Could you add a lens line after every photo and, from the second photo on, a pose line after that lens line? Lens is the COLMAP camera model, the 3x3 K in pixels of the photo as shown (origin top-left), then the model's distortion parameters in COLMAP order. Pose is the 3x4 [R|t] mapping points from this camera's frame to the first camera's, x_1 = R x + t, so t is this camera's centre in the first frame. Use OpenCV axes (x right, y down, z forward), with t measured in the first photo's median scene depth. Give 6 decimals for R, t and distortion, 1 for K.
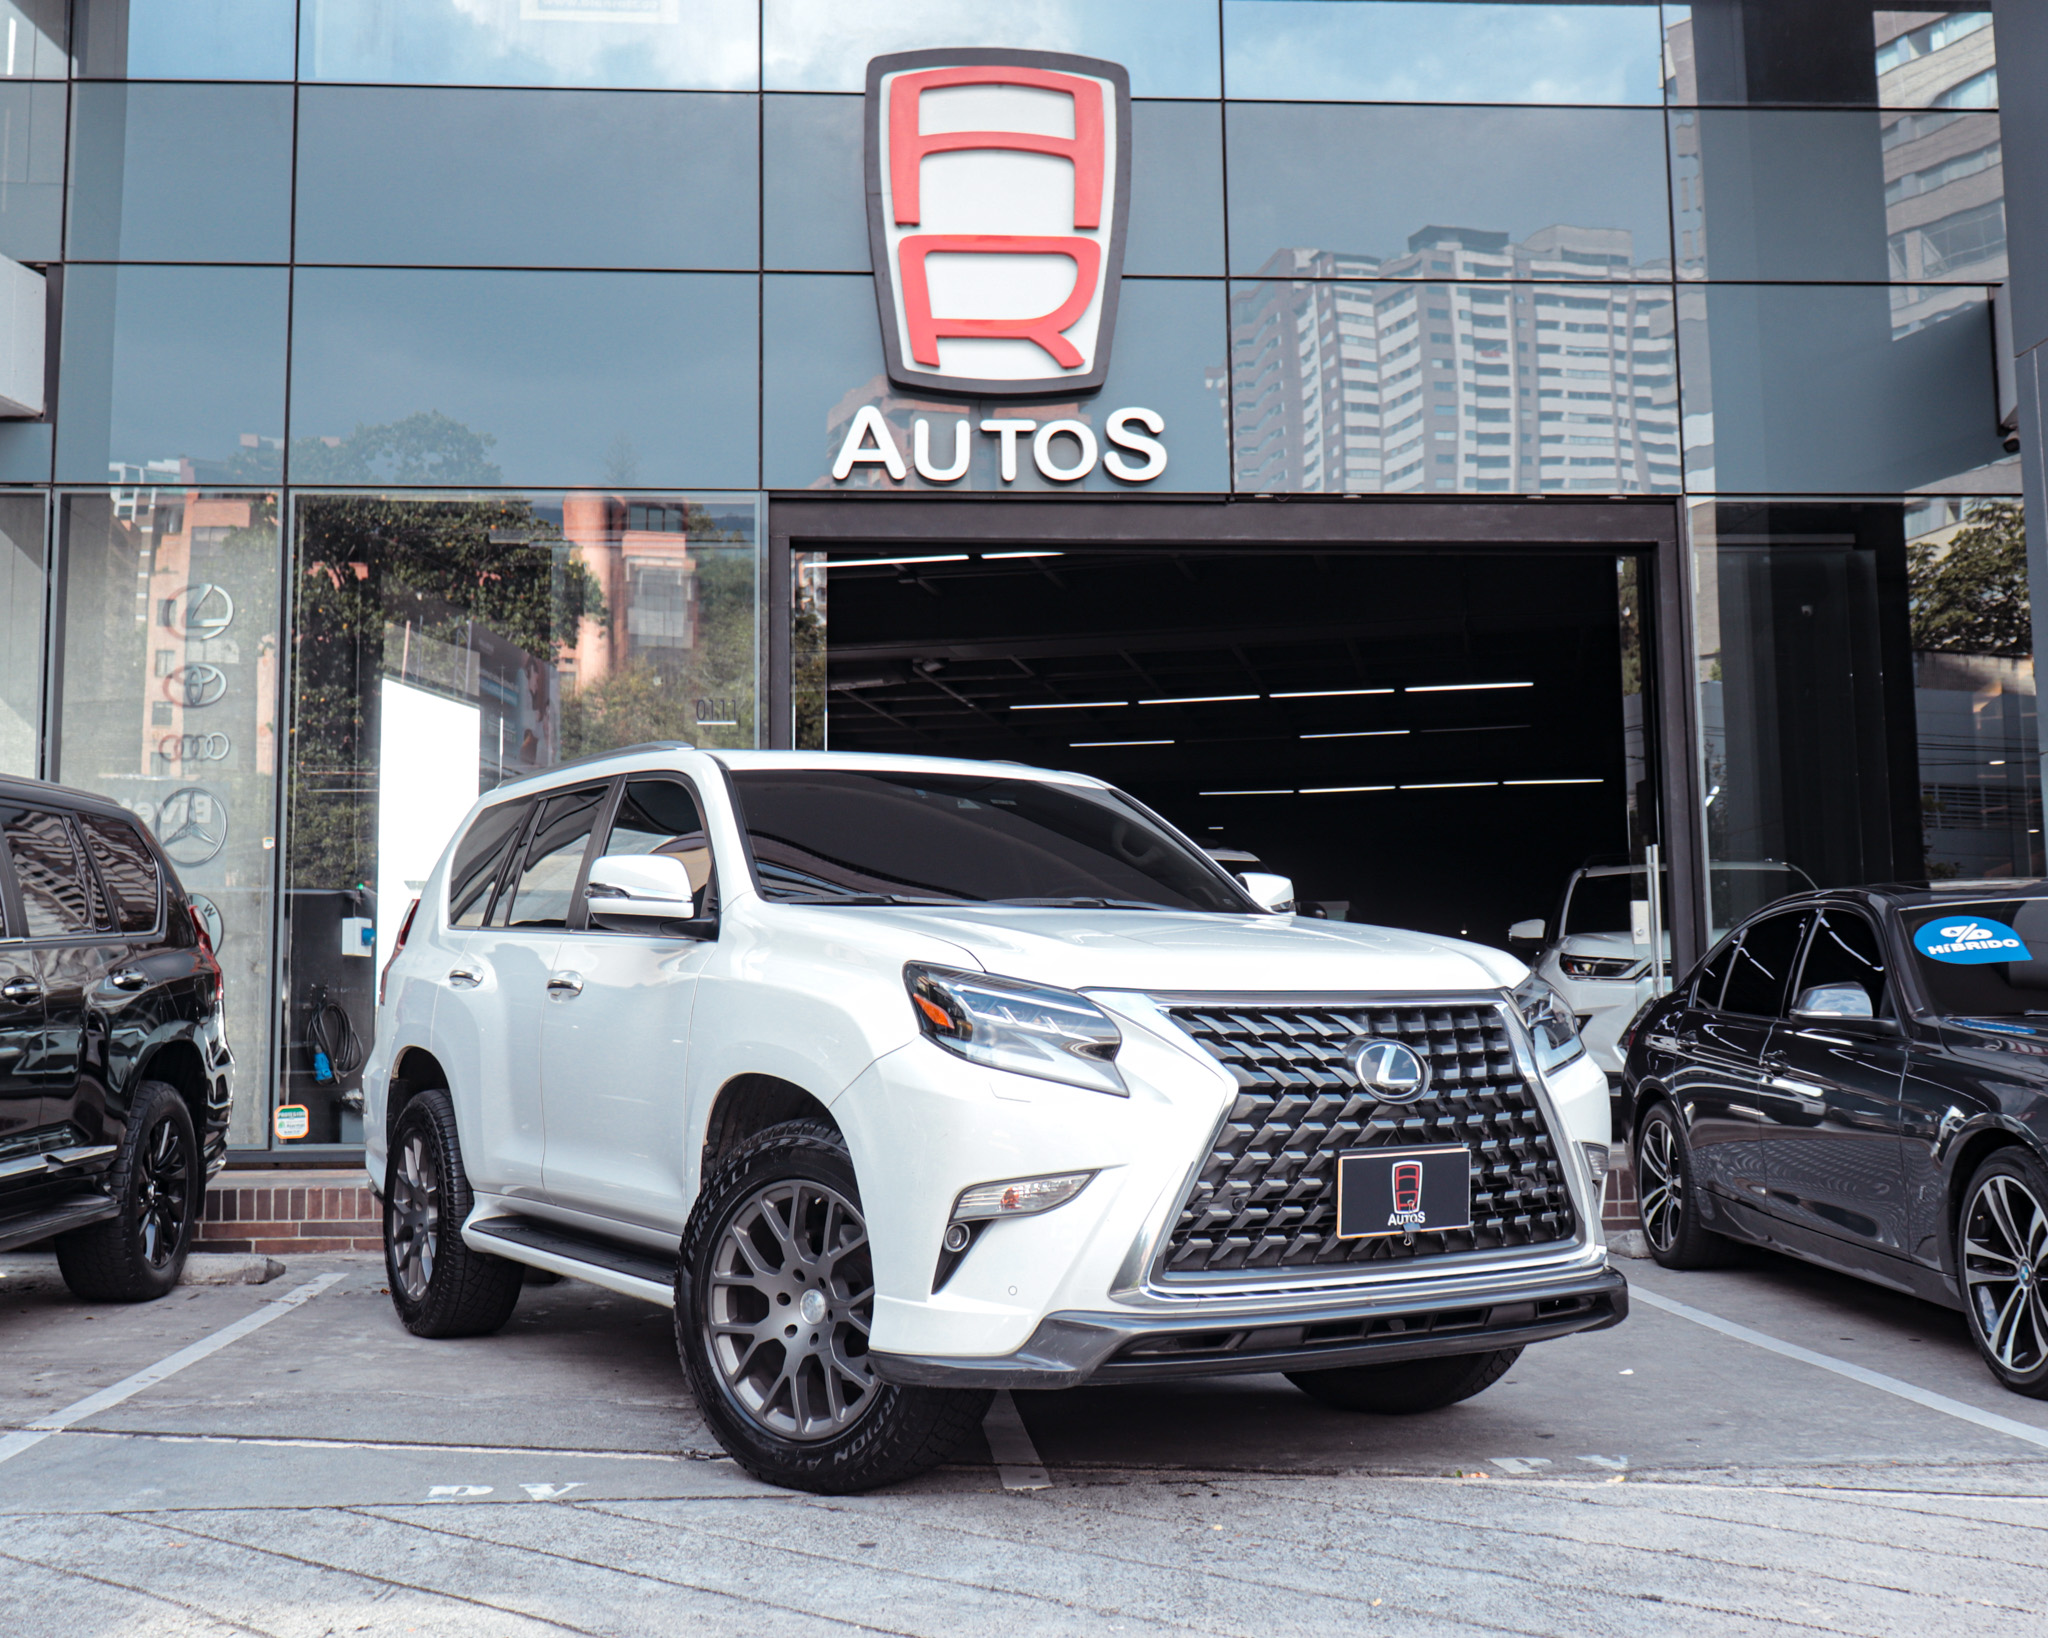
lens RADIAL K [[2198.3, 0, 1024.0], [0, 2198.3, 819.0], [0, 0, 1]] dist [-0.022162, 0.021799]
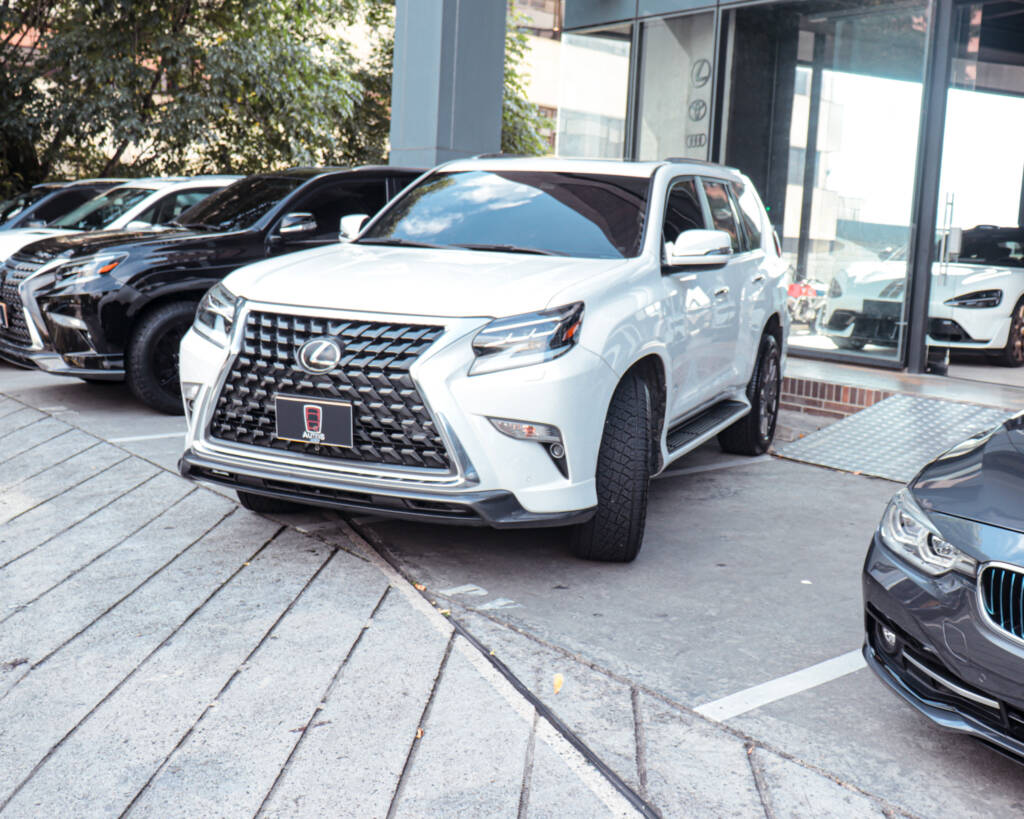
lens RADIAL K [[1106.1, 0, 563.7], [0, 1106.1, 375.5], [0, 0, 1]] dist [-0.004410, -0.027312]
pose [[0.609162, 0.139215, -0.780731, 0.831579], [0.019420, 0.981558, 0.190177, -0.032548], [0.792808, -0.131010, 0.595224, 0.506358]]
